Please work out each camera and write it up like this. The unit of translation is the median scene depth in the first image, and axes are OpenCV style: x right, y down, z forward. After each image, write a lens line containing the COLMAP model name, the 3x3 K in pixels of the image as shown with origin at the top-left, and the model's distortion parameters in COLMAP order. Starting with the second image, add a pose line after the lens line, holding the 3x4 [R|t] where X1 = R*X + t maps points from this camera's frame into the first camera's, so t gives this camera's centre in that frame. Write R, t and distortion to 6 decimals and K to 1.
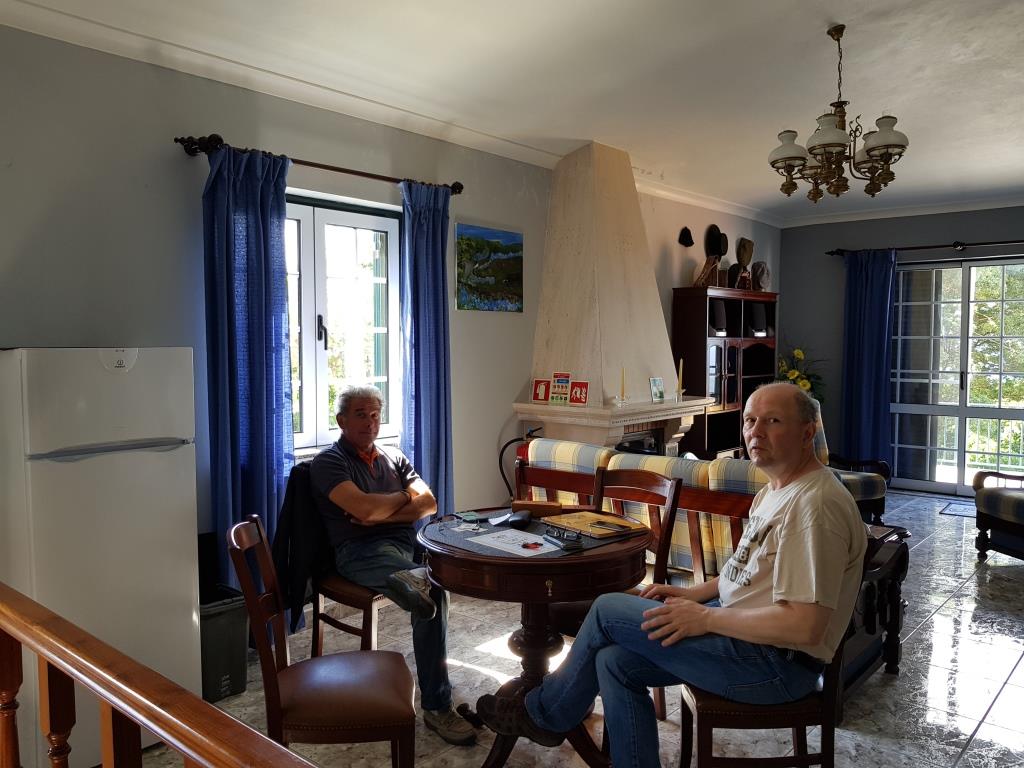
lens RADIAL K [[795.2, 0, 505.8], [0, 795.2, 380.5], [0, 0, 1]] dist [0.070362, -0.112738]
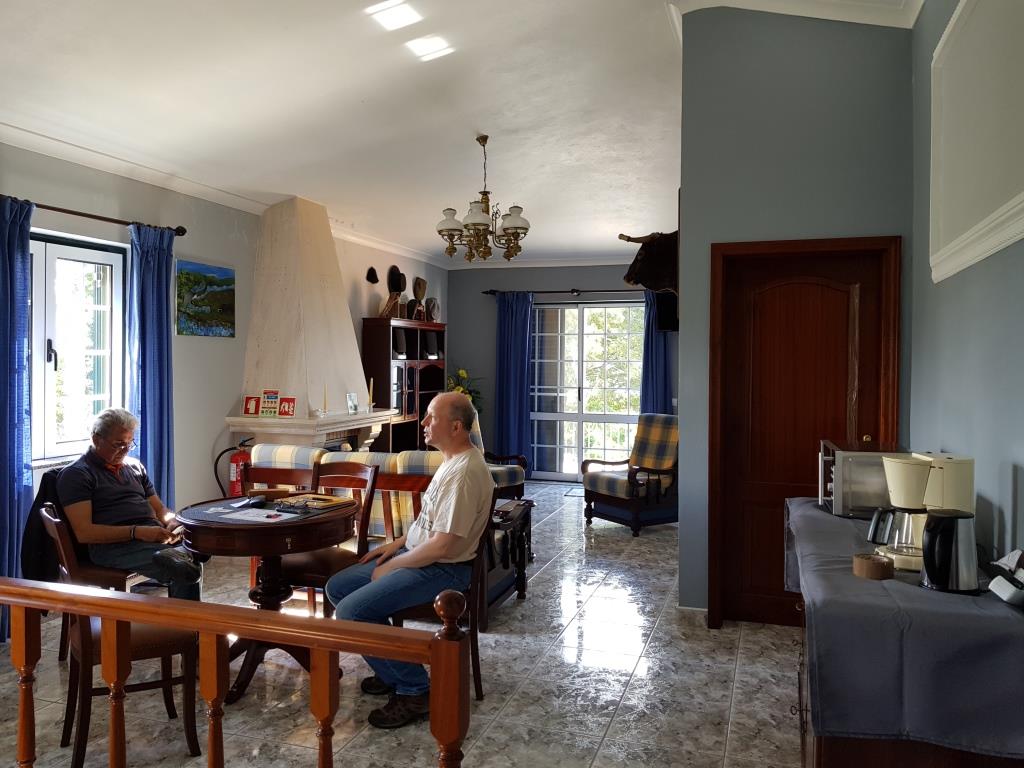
lens RADIAL K [[795.2, 0, 505.8], [0, 795.2, 380.5], [0, 0, 1]] dist [0.070362, -0.112738]
pose [[0.921956, -0.002352, 0.387287, -0.067435], [0.010487, 0.999767, -0.018893, 0.002182], [-0.387152, 0.021480, 0.921765, -0.219752]]
